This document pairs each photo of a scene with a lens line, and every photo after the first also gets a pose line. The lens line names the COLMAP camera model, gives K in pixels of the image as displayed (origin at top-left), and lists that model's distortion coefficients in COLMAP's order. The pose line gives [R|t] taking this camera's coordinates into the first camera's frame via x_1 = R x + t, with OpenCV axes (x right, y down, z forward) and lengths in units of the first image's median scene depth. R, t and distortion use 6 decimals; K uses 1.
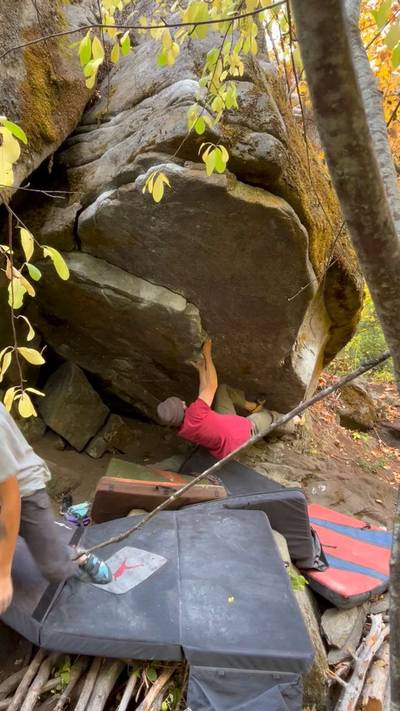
lens RADIAL K [[478.9, 0, 197.7], [0, 478.9, 359.2], [0, 0, 1]] dist [-0.002648, -0.005879]
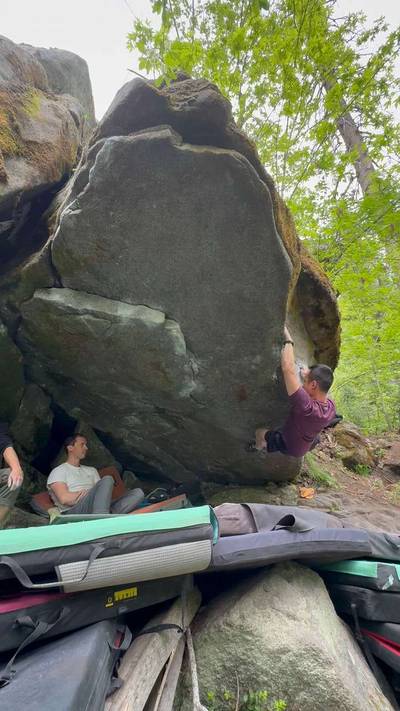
lens RADIAL K [[325.7, 0, 200.4], [0, 325.7, 357.1], [0, 0, 1]] dist [-0.004749, 0.003383]
pose [[0.990081, -0.137777, -0.027533, 0.056536], [0.122454, 0.942260, -0.311691, 0.183413], [0.068887, 0.305227, 0.949785, 0.393775]]
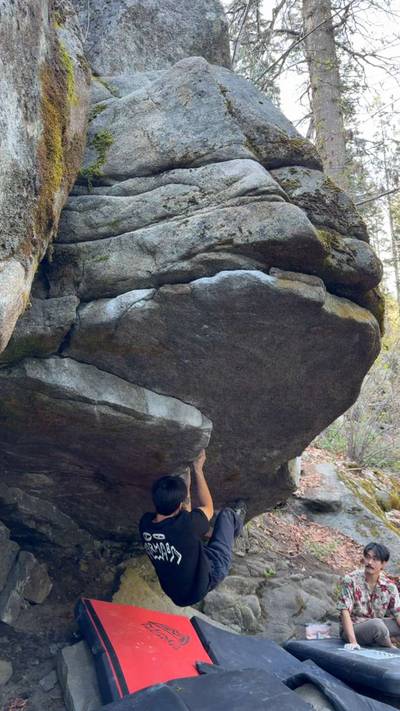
lens RADIAL K [[587.1, 0, 200.9], [0, 587.1, 356.7], [0, 0, 1]] dist [0.116194, -0.207048]
pose [[0.917573, -0.042191, 0.395322, -0.407220], [0.065969, 0.996726, -0.046743, -0.170986], [-0.392055, 0.068969, 0.917353, 0.107833]]
